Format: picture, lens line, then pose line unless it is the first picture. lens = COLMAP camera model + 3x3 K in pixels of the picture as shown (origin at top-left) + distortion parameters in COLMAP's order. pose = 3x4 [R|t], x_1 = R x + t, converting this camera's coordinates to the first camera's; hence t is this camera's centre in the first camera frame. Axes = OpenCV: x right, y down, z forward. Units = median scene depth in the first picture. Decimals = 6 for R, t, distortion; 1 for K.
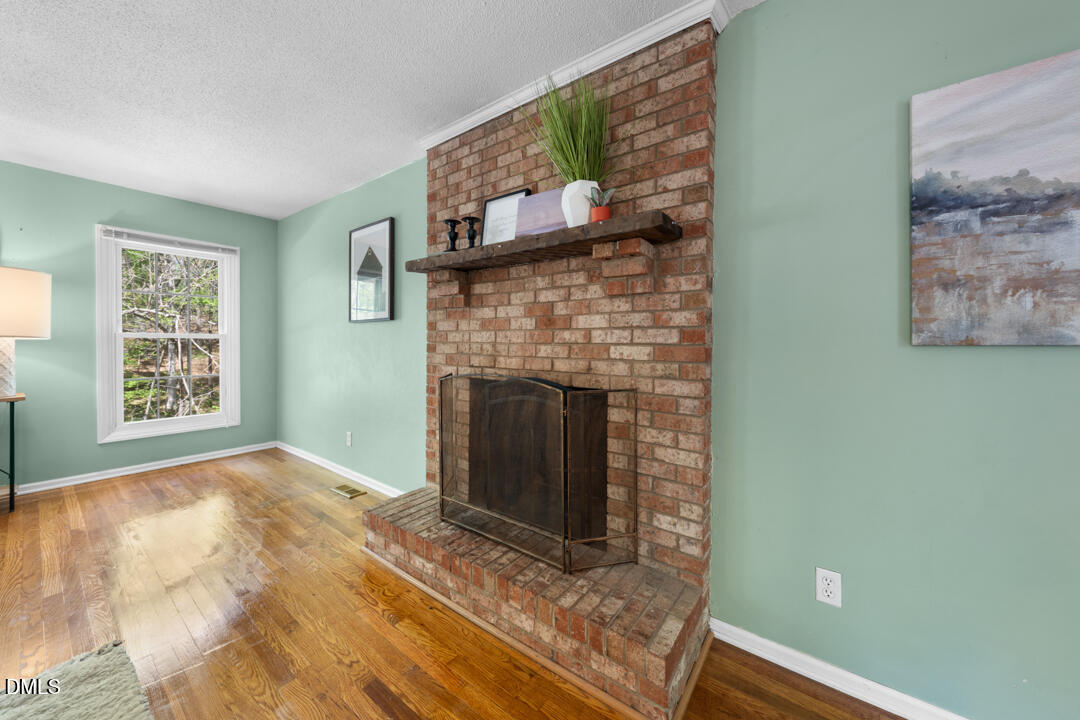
lens RADIAL K [[379.9, 0, 536.4], [0, 379.9, 346.1], [0, 0, 1]] dist [-0.000737, 0.000098]
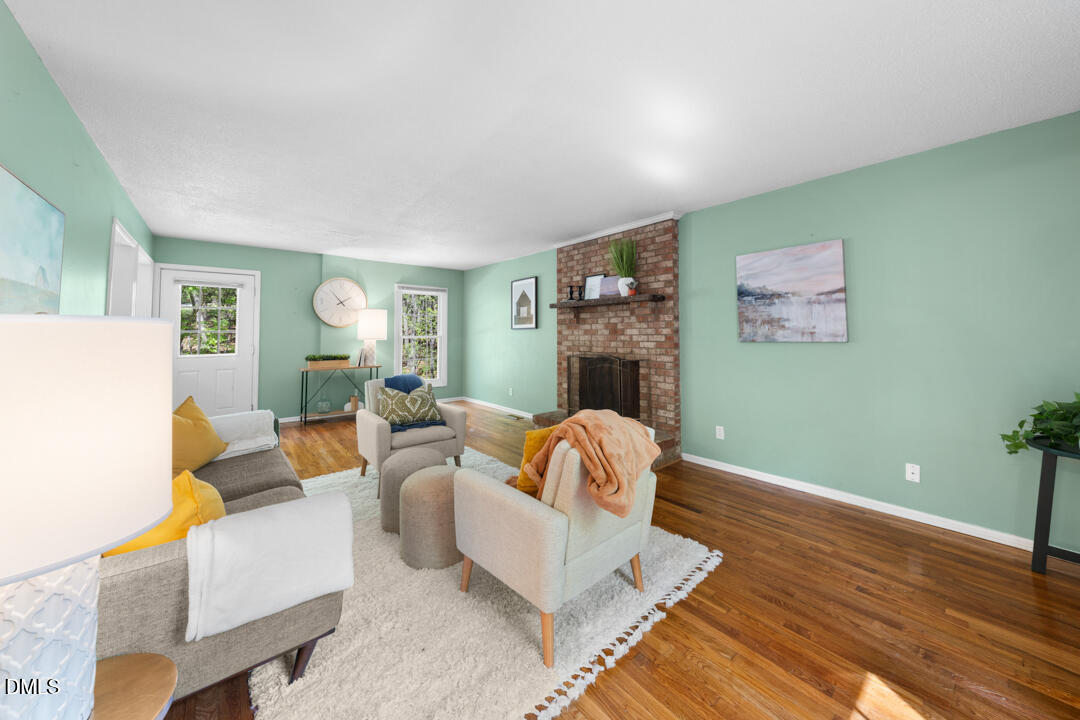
lens RADIAL K [[365.0, 0, 538.7], [0, 365.0, 321.1], [0, 0, 1]] dist [-0.002218, -0.000301]
pose [[0.974170, -0.016979, -0.225177, 0.086293], [0.005212, 0.998594, -0.052748, -0.013507], [0.225756, 0.050212, 0.972889, -1.315099]]
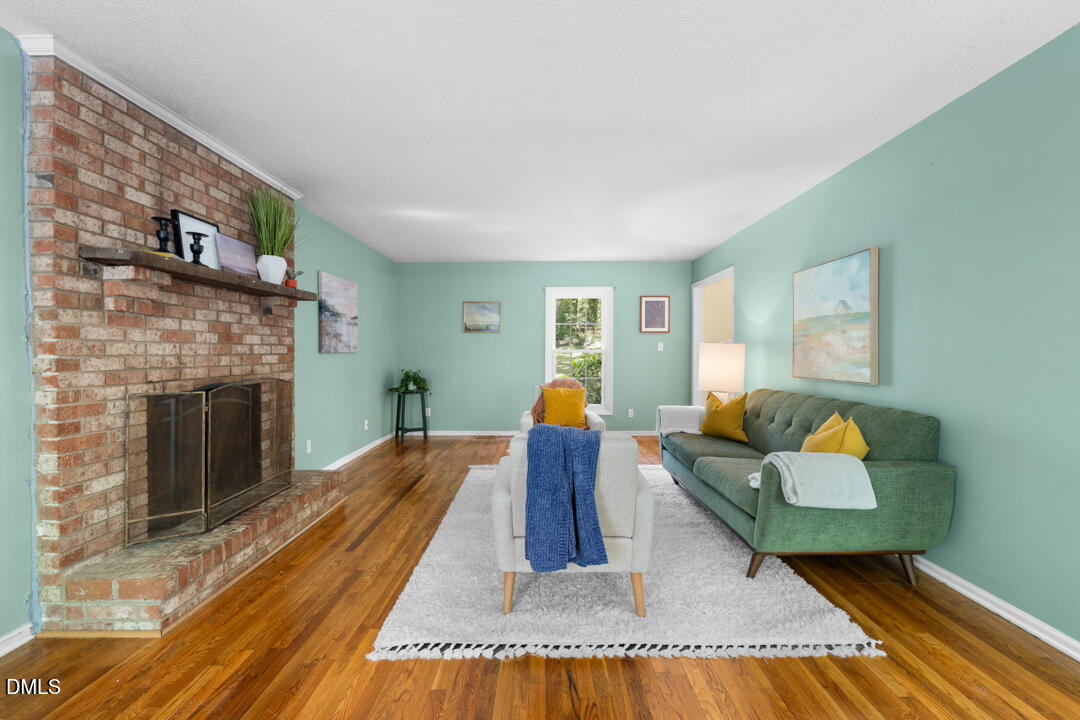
lens RADIAL K [[437.5, 0, 540.3], [0, 437.5, 354.0], [0, 0, 1]] dist [-0.001089, -0.000064]
pose [[-0.585574, -0.014671, 0.810486, -1.864680], [0.000562, 0.999829, 0.018505, -0.037299], [-0.810619, 0.011291, -0.585466, 1.054442]]
